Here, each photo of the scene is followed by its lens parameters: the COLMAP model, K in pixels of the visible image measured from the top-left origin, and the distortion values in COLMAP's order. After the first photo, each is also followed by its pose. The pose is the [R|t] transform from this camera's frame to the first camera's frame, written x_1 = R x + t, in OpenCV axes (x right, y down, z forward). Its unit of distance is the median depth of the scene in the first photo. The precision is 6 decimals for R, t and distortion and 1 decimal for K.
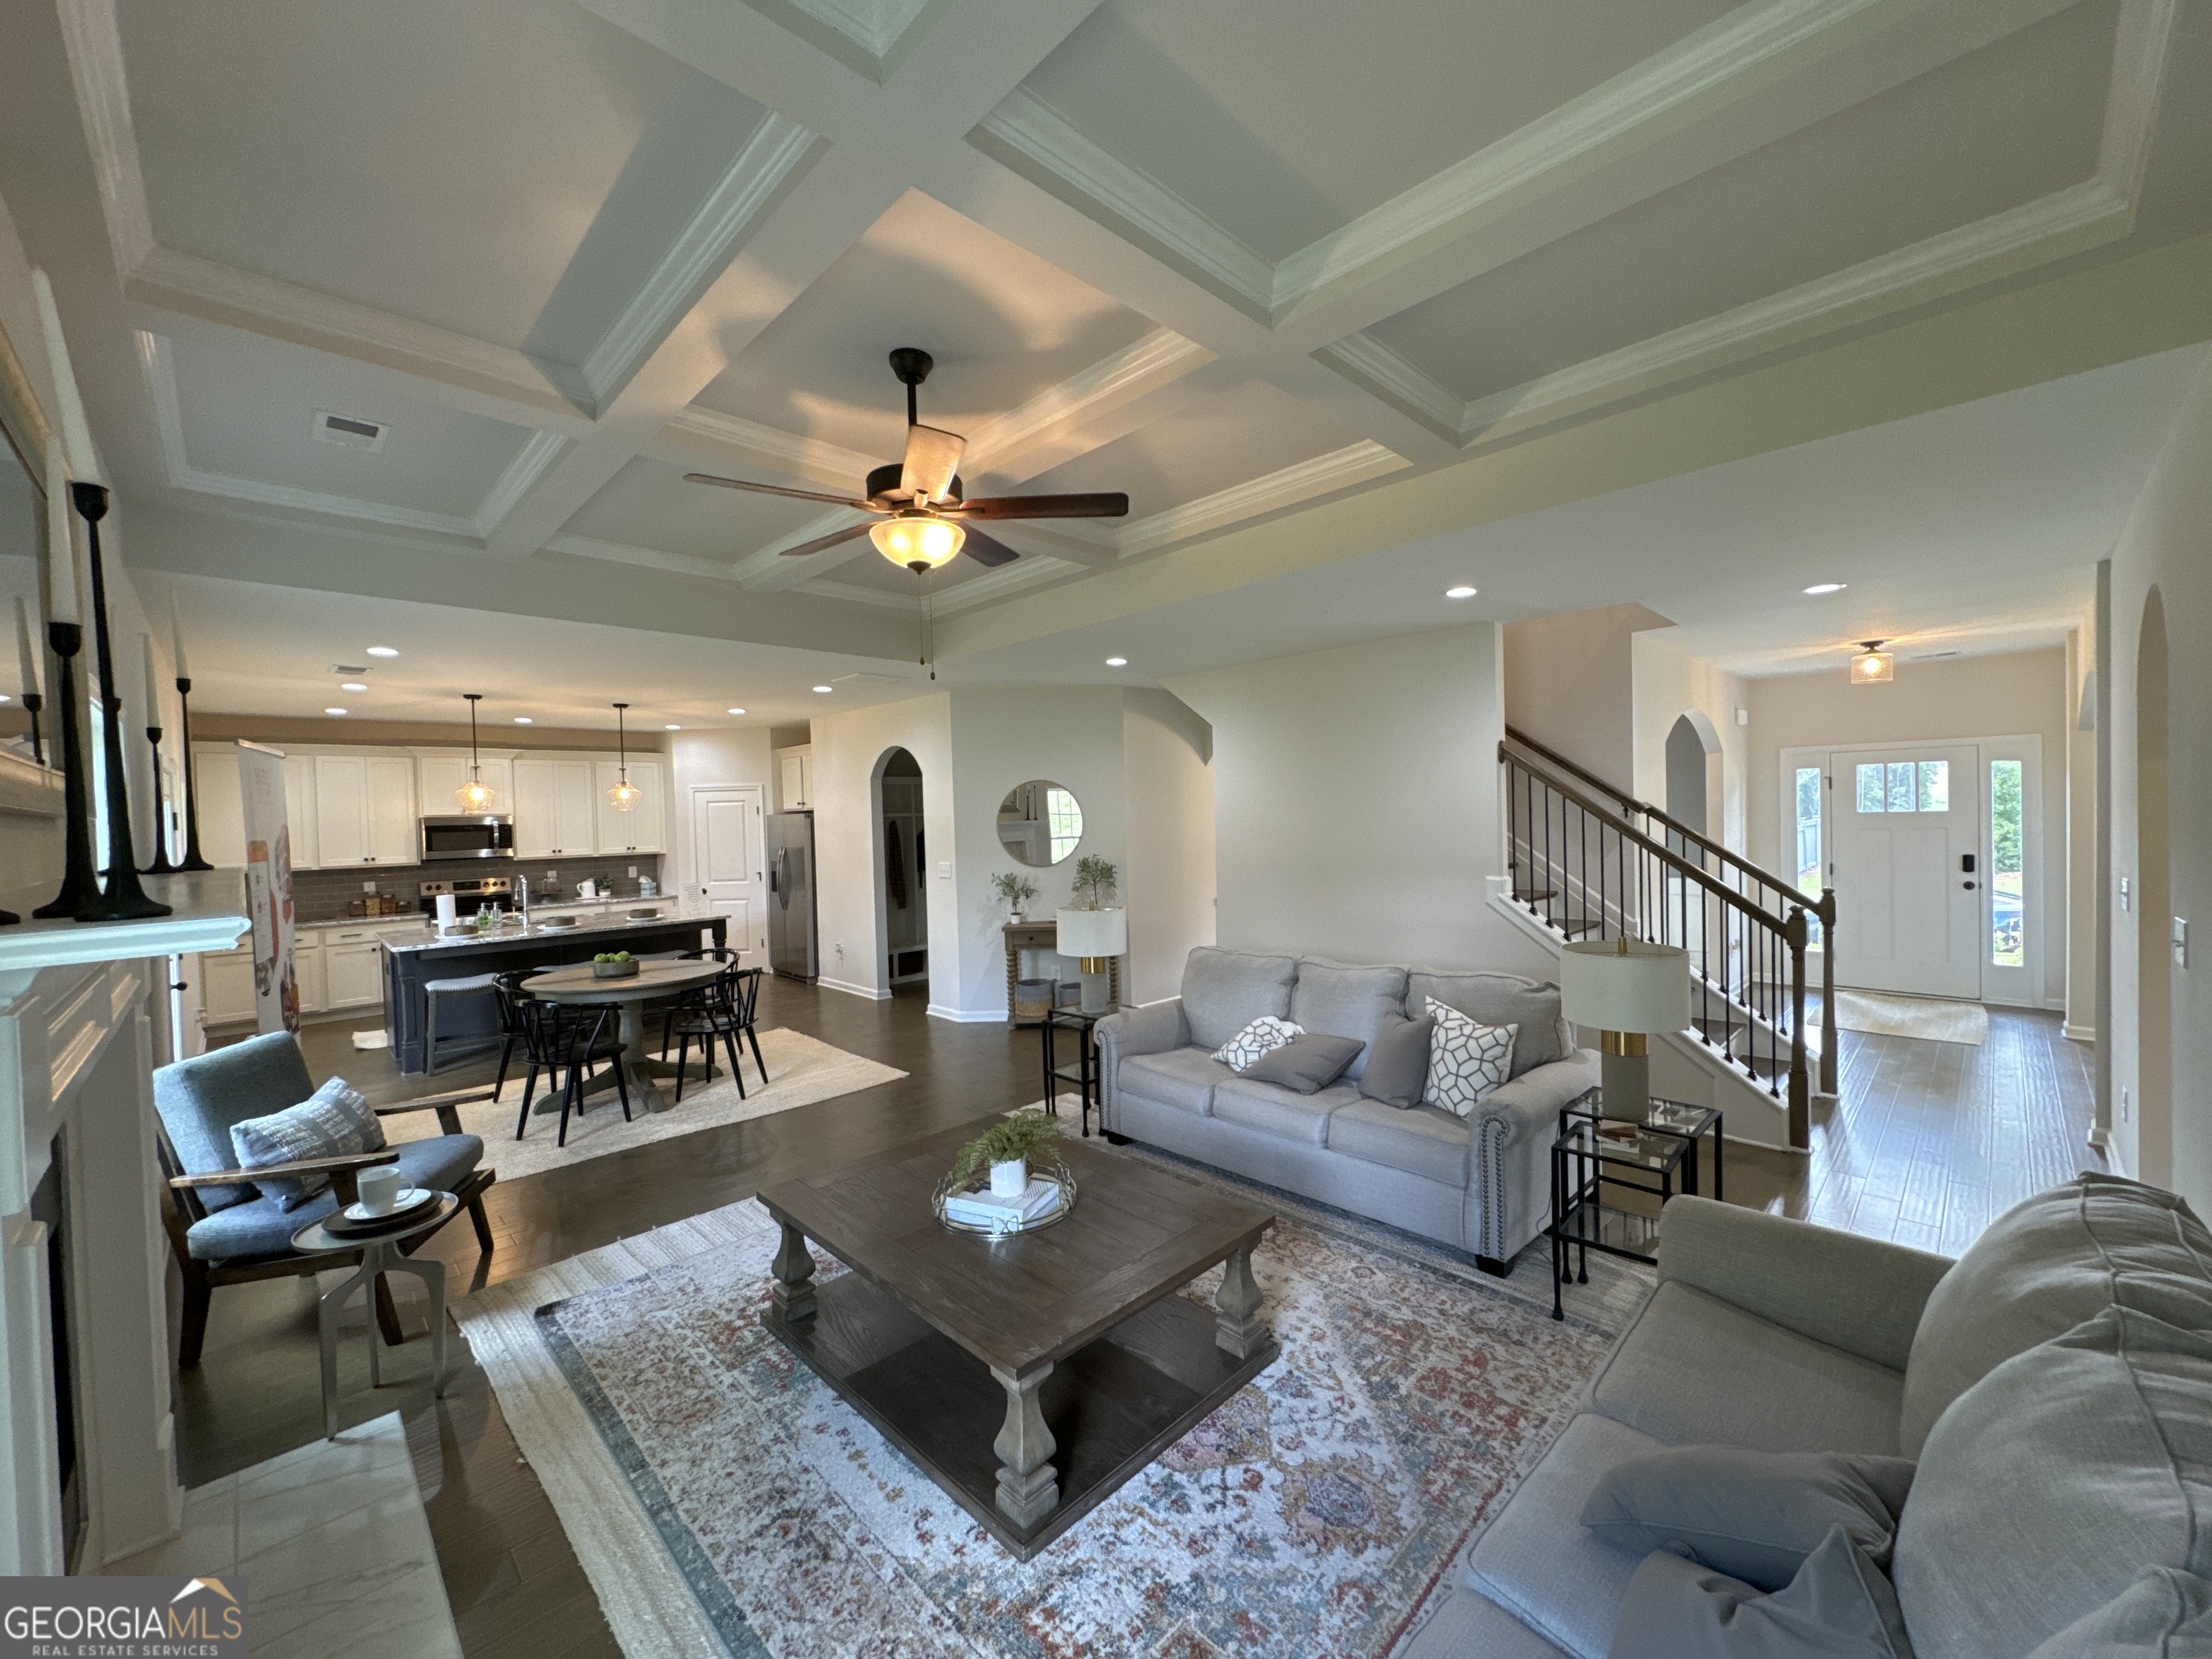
lens RADIAL K [[879.5, 0, 1107.1], [0, 879.5, 837.5], [0, 0, 1]] dist [-0.002471, 0.000340]
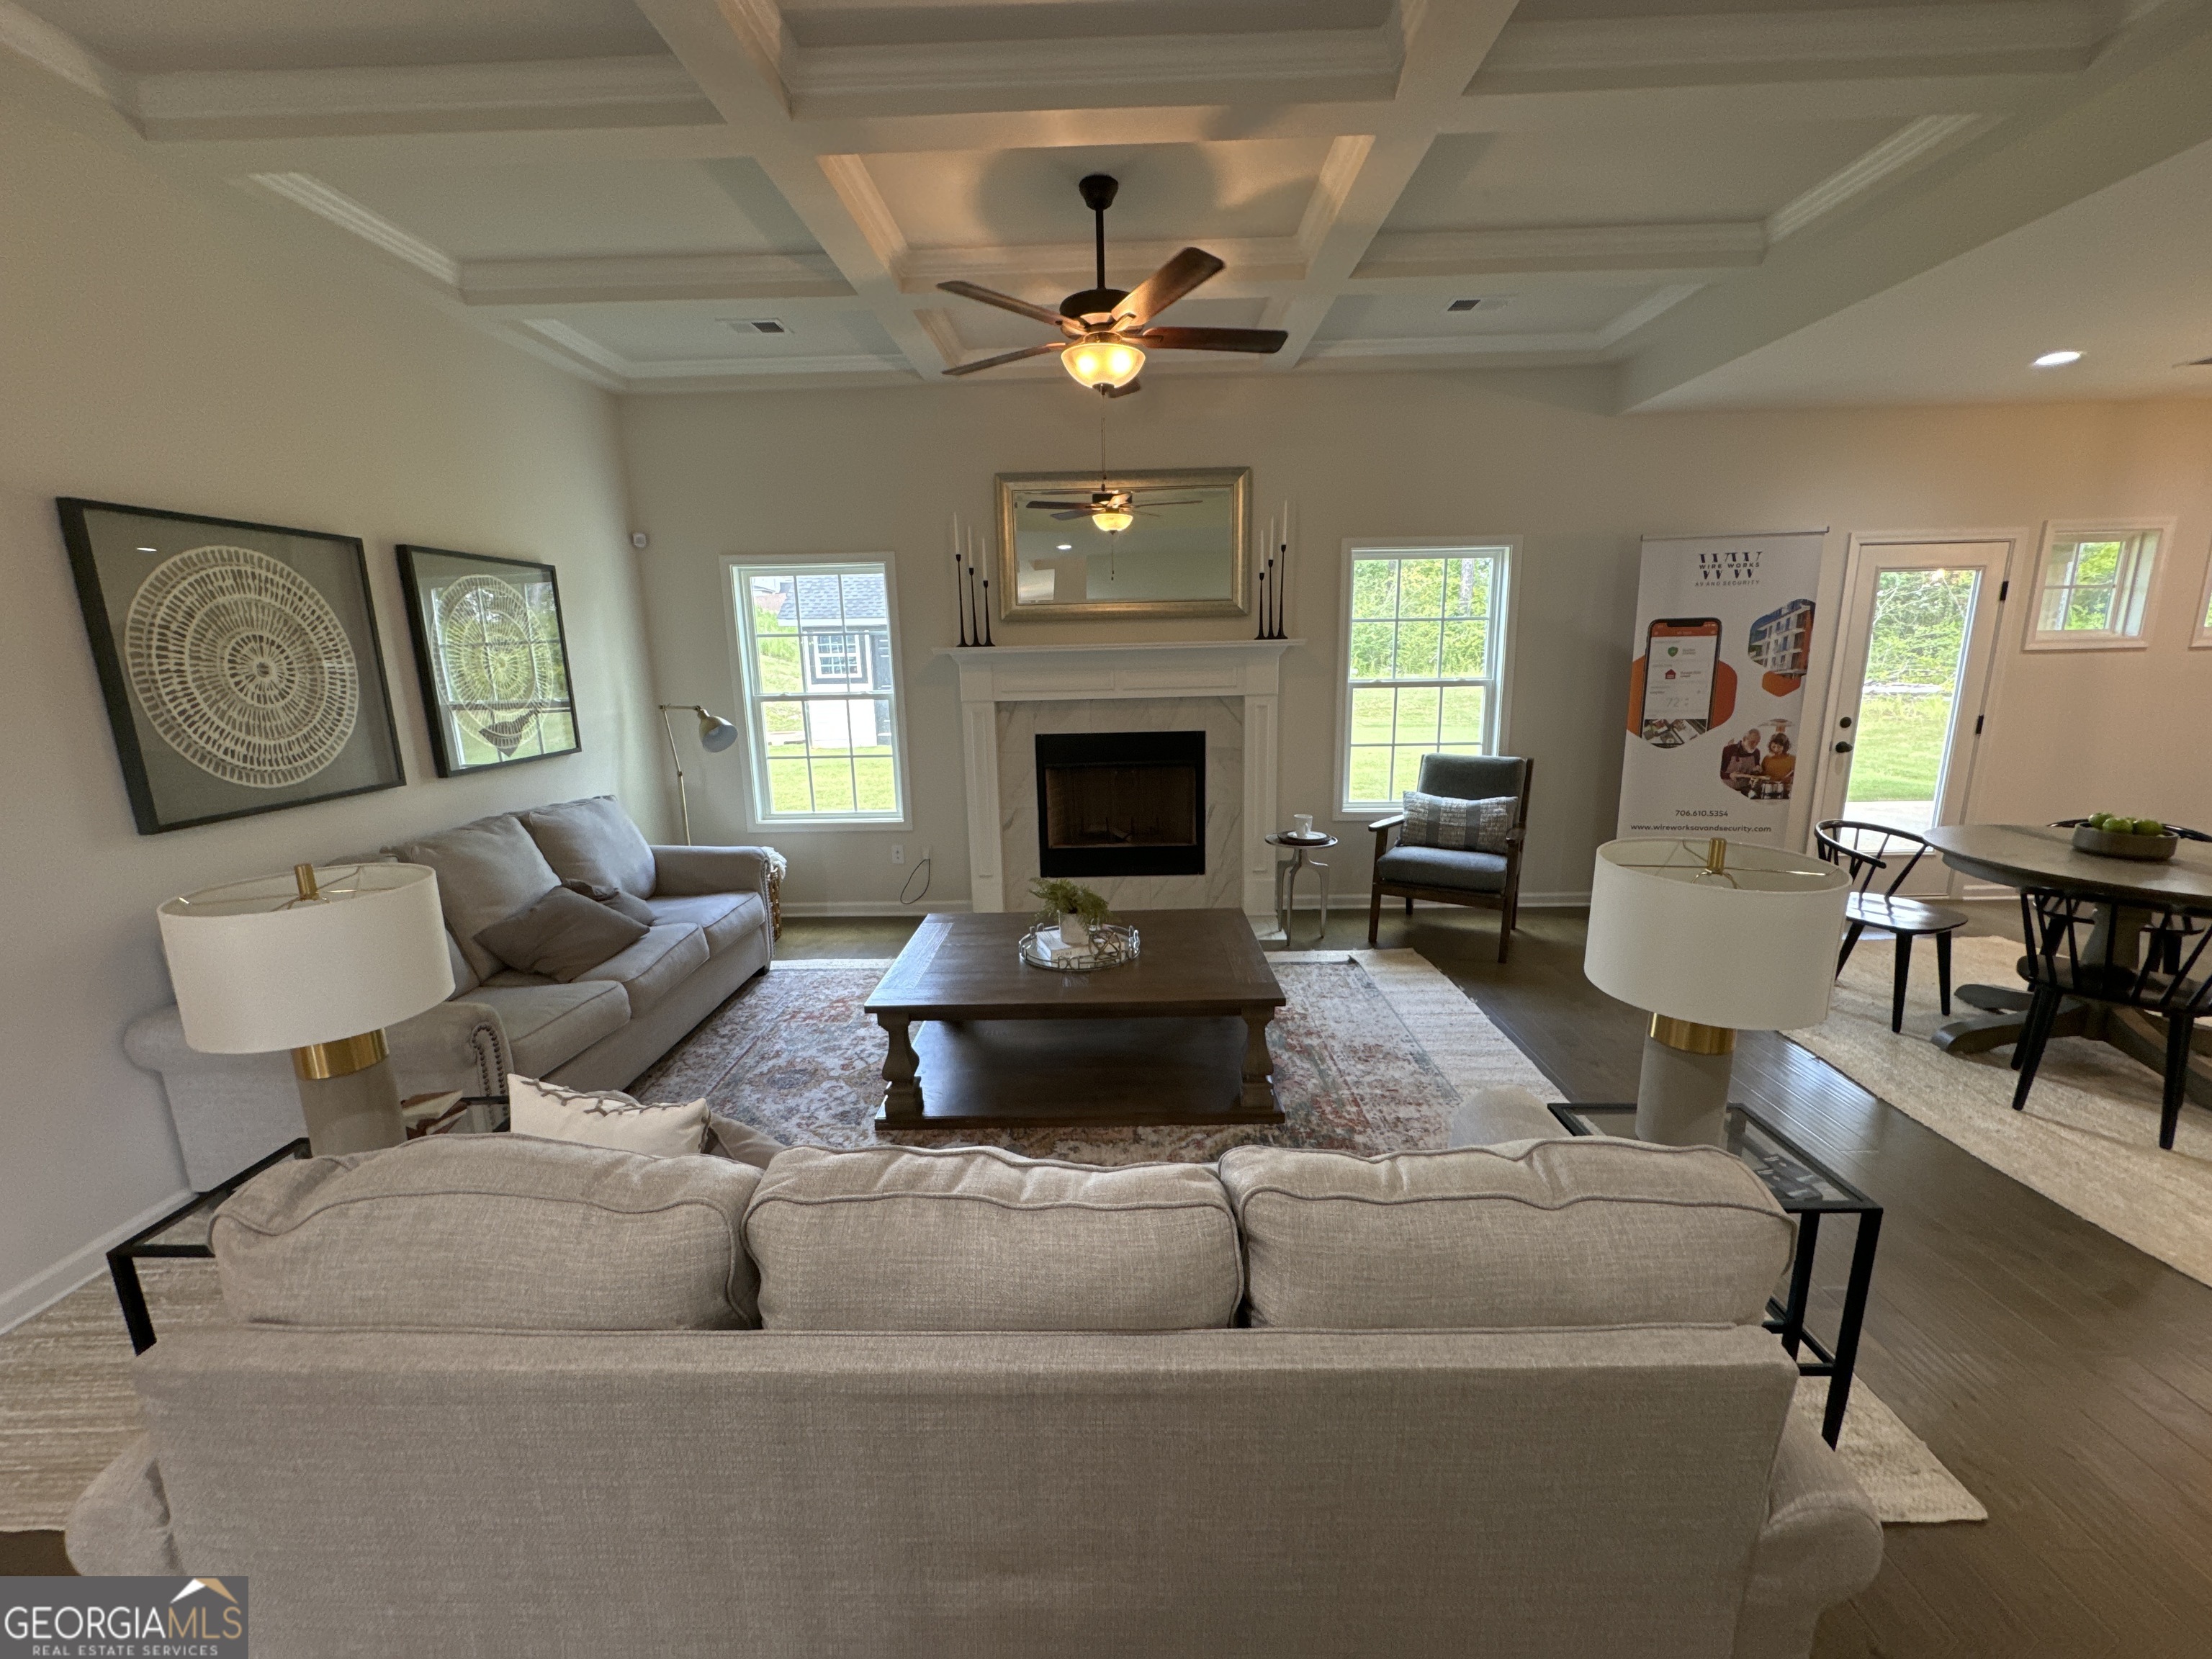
lens RADIAL K [[879.5, 0, 1105.1], [0, 879.5, 831.0], [0, 0, 1]] dist [-0.002471, 0.000340]
pose [[-0.715211, 0.181398, -0.674957, 0.764260], [0.021703, 0.971030, 0.237971, -0.028655], [0.698571, 0.155551, -0.698428, 2.201558]]
